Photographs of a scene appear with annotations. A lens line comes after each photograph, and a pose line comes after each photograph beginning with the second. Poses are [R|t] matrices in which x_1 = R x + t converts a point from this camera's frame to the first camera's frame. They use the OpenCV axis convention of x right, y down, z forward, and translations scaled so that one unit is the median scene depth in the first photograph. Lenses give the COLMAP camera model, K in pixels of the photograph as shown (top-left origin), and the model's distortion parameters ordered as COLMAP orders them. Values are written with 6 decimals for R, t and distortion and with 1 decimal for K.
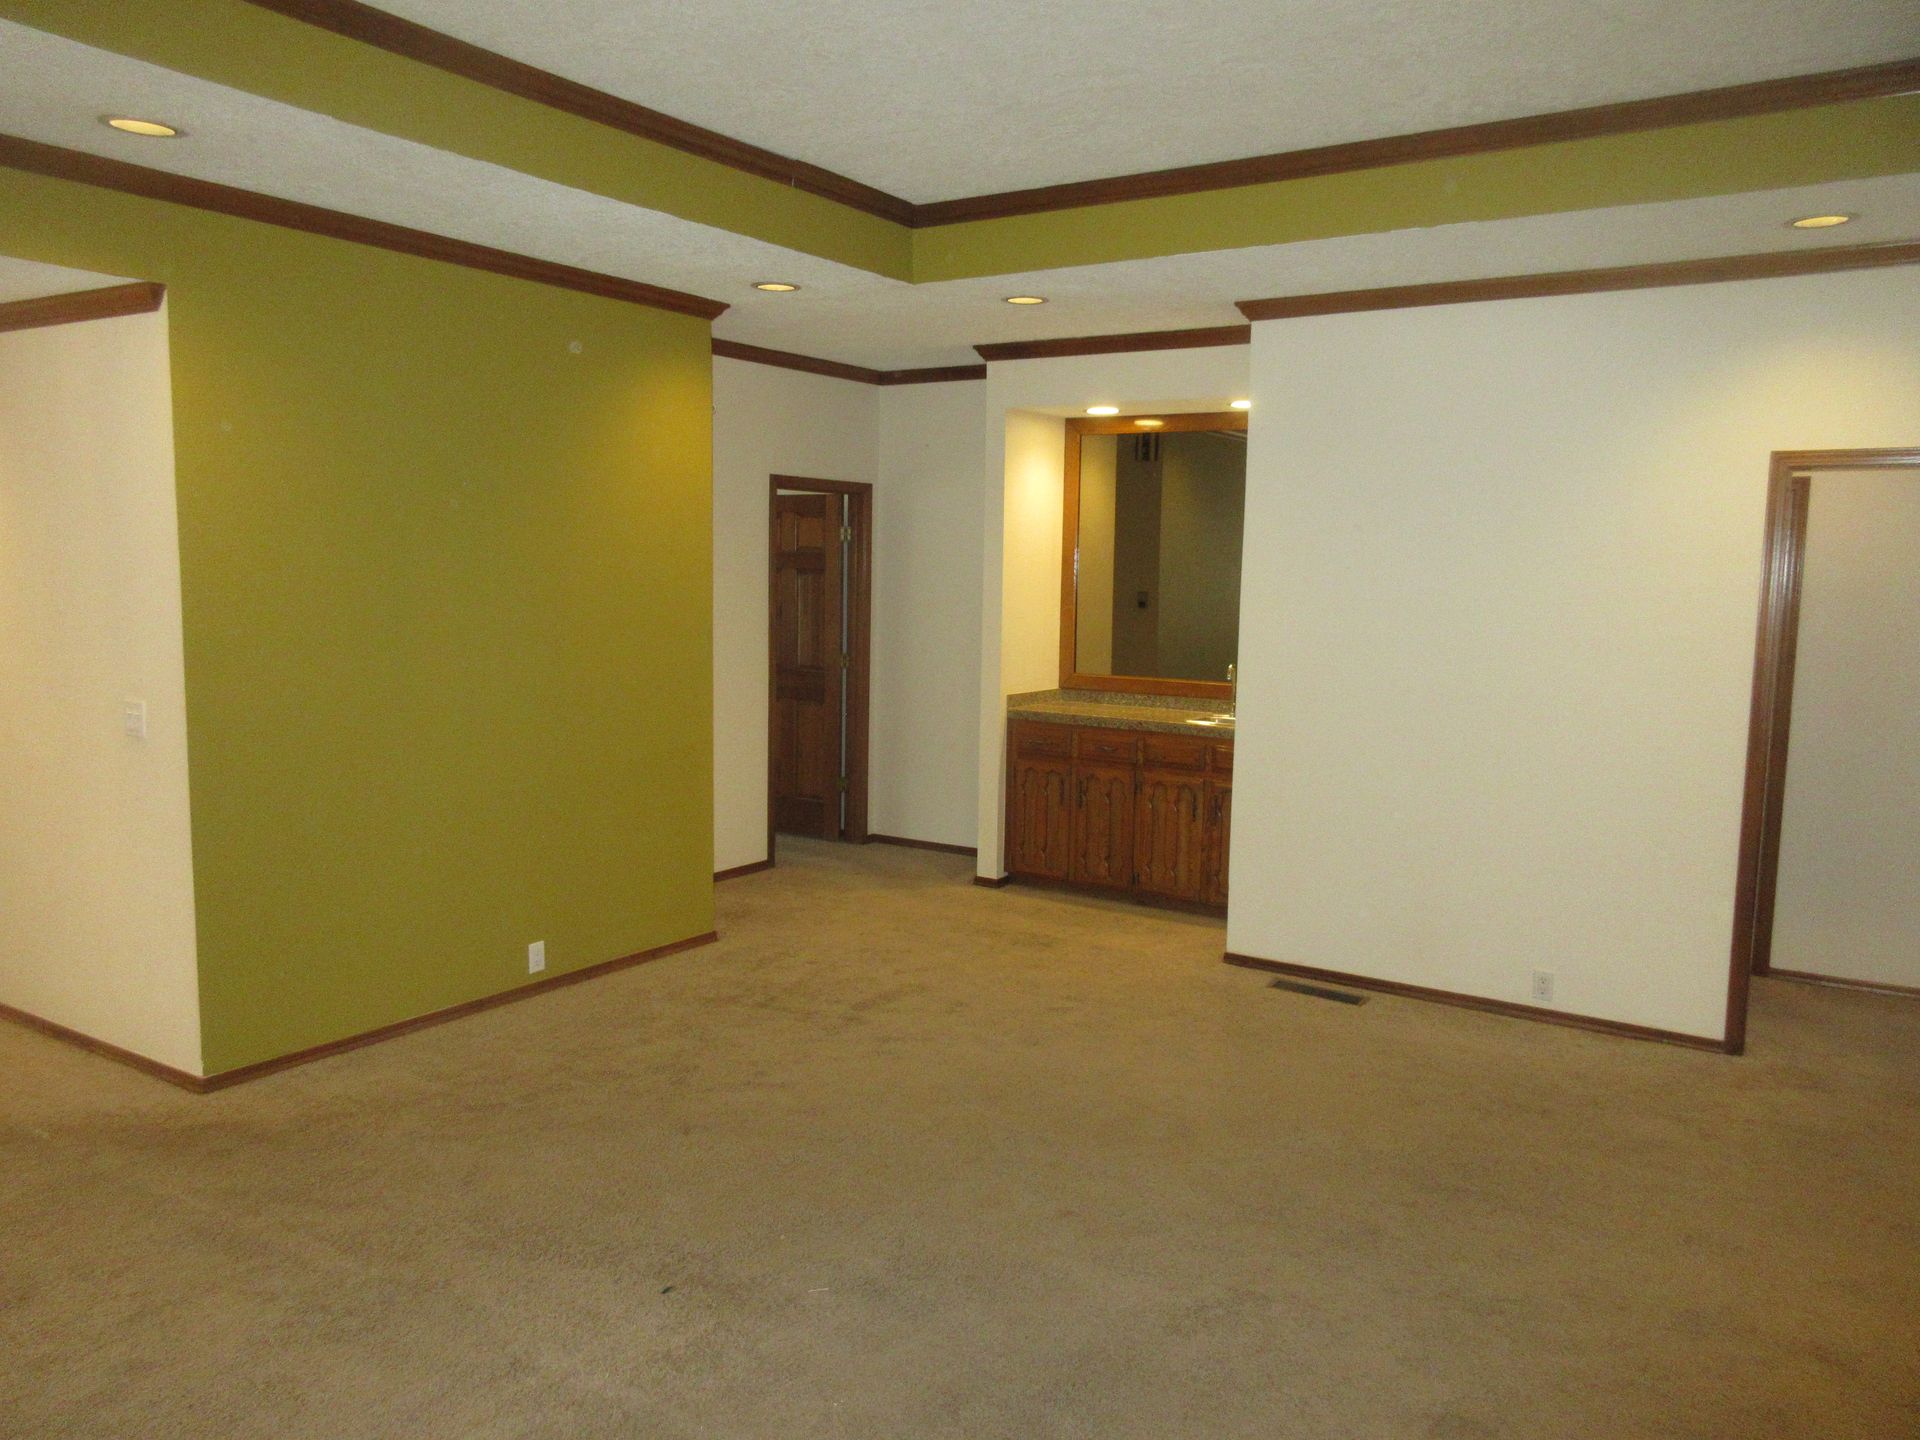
lens RADIAL K [[1445.5, 0, 955.3], [0, 1445.5, 723.2], [0, 0, 1]] dist [0.004918, 0.007605]
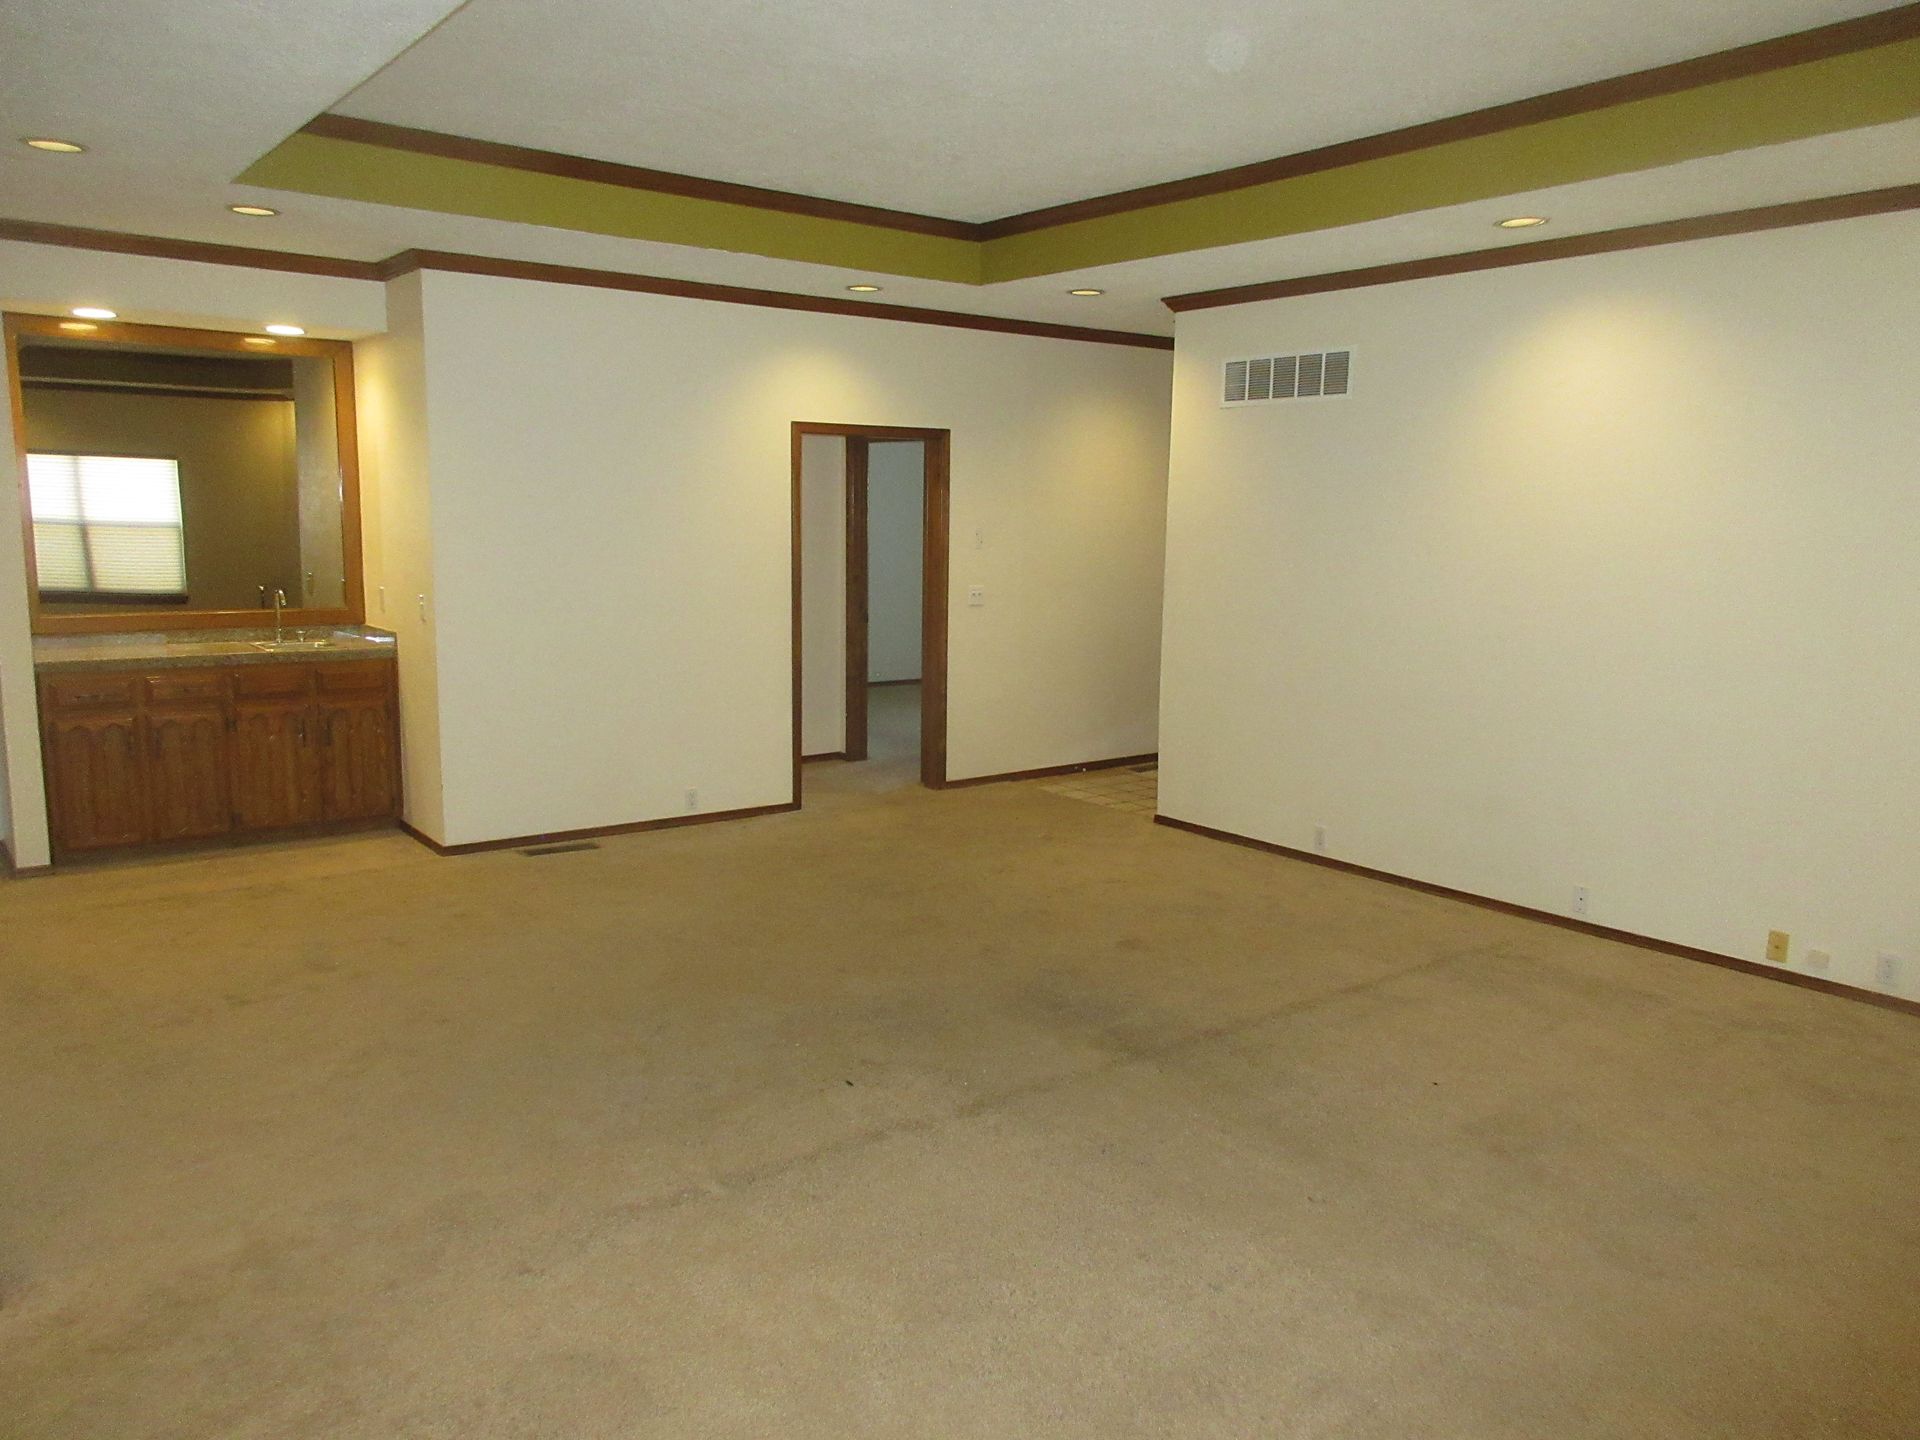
lens RADIAL K [[1445.5, 0, 955.7], [0, 1445.5, 719.7], [0, 0, 1]] dist [0.004918, 0.007605]
pose [[0.312966, -0.147044, 0.938312, -0.628722], [0.095055, 0.987831, 0.123100, -0.031480], [-0.944996, 0.050665, 0.323135, 0.241307]]
